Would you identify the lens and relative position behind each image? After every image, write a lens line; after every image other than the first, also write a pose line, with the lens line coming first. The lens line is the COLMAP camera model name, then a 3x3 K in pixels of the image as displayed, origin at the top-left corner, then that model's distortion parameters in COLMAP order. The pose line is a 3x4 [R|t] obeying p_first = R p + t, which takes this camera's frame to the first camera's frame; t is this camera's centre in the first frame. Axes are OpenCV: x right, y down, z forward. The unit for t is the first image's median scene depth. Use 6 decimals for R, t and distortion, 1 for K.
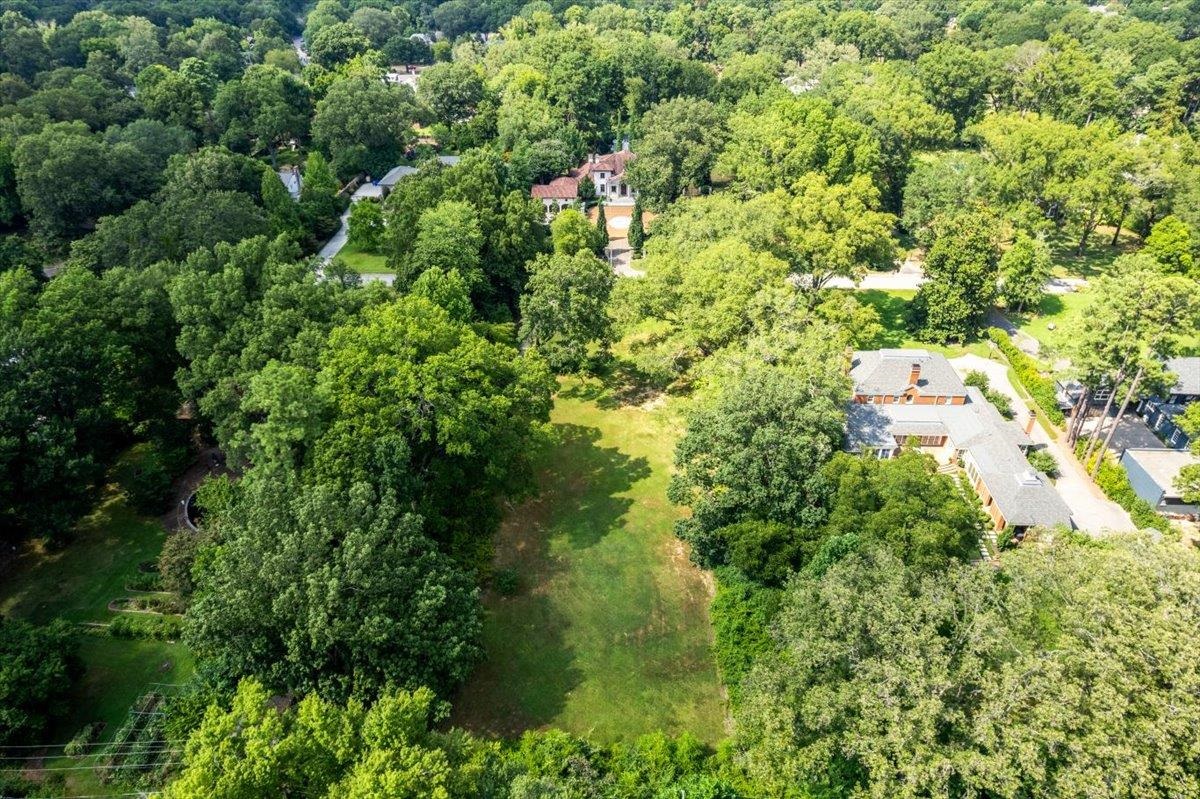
lens RADIAL K [[765.7, 0, 600.0], [0, 765.7, 399.5], [0, 0, 1]] dist [-0.080537, 0.076614]
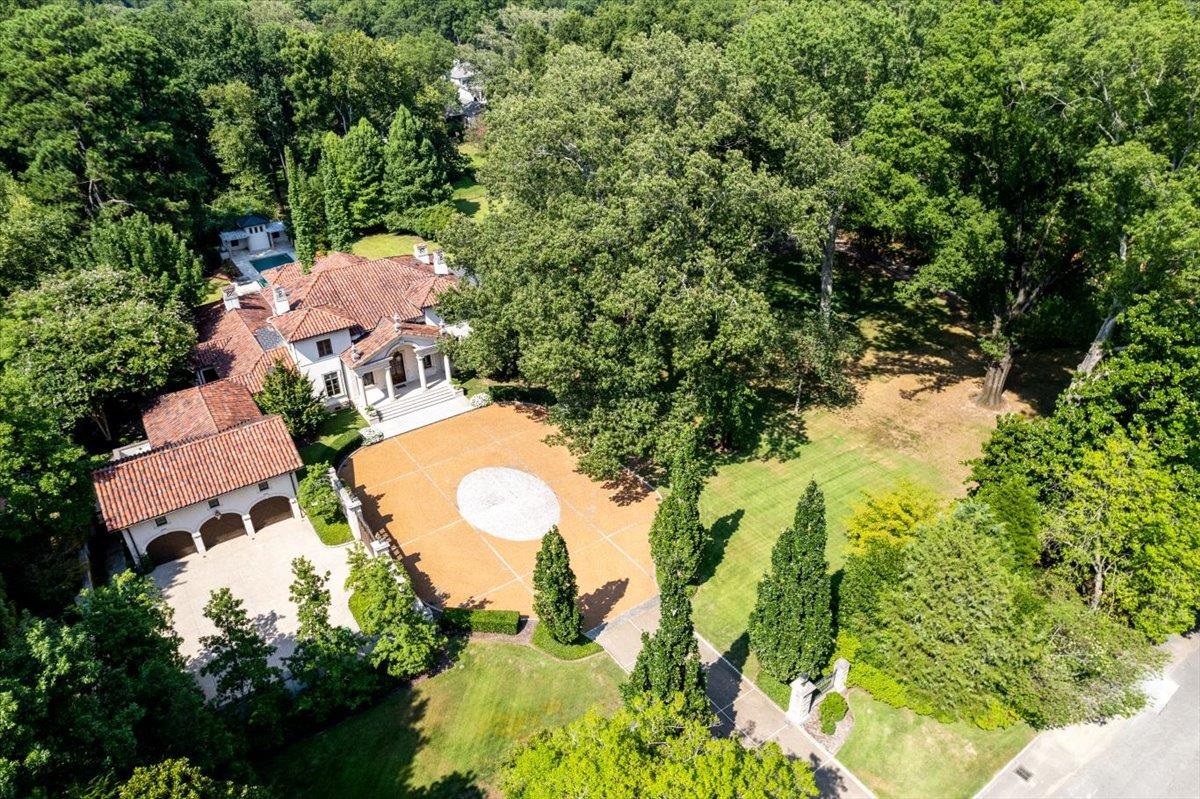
lens RADIAL K [[765.7, 0, 600.0], [0, 765.7, 399.5], [0, 0, 1]] dist [-0.080537, 0.076614]
pose [[0.795313, -0.303044, 0.525016, -0.155409], [0.332399, 0.942275, 0.040360, -0.513481], [-0.506940, 0.142416, 0.850135, 1.403991]]
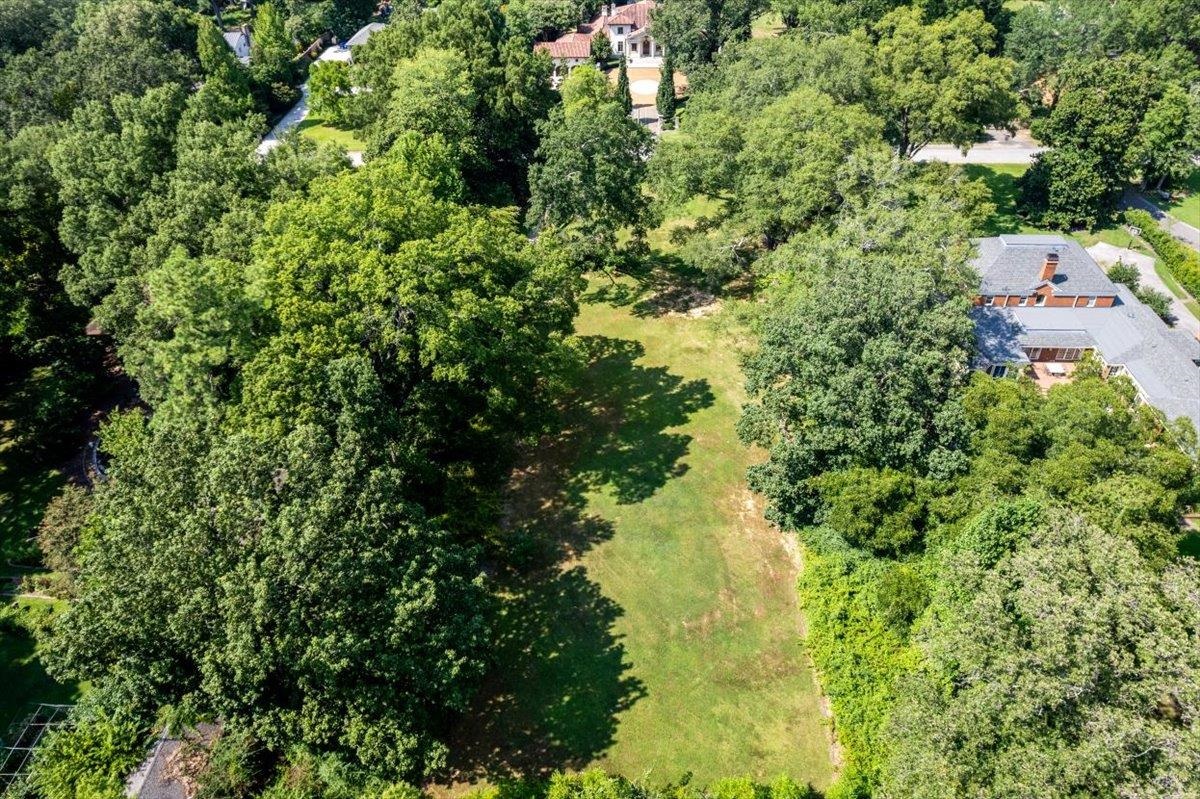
lens RADIAL K [[842.6, 0, 600.9], [0, 842.6, 371.2], [0, 0, 1]] dist [-0.084913, 0.089529]
pose [[0.999945, -0.008757, -0.005688, -0.032062], [0.009157, 0.997185, 0.074418, 0.004803], [0.005020, -0.074466, 0.997211, 0.174647]]
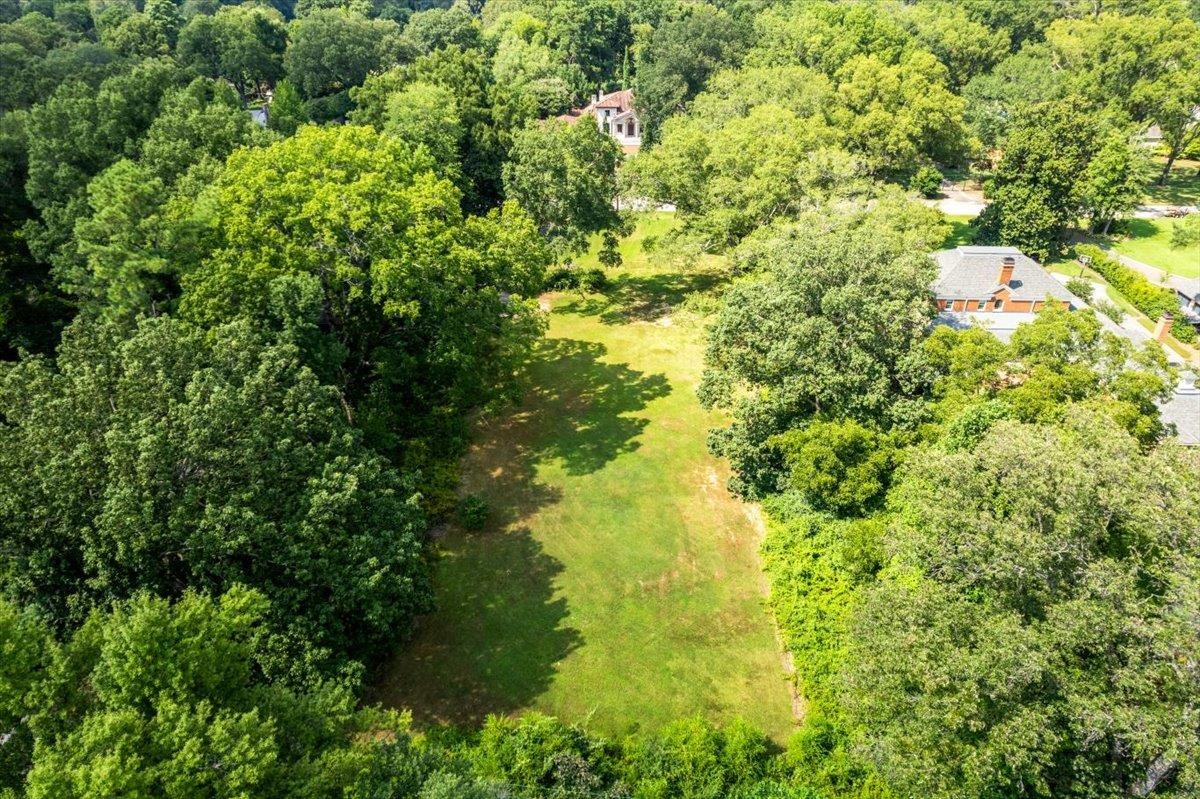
lens RADIAL K [[765.7, 0, 600.0], [0, 765.7, 399.5], [0, 0, 1]] dist [-0.080537, 0.076614]
pose [[0.999987, 0.003693, -0.003523, -0.001608], [-0.003768, 0.999763, -0.021448, 0.125382], [0.003443, 0.021461, 0.999764, 0.239479]]
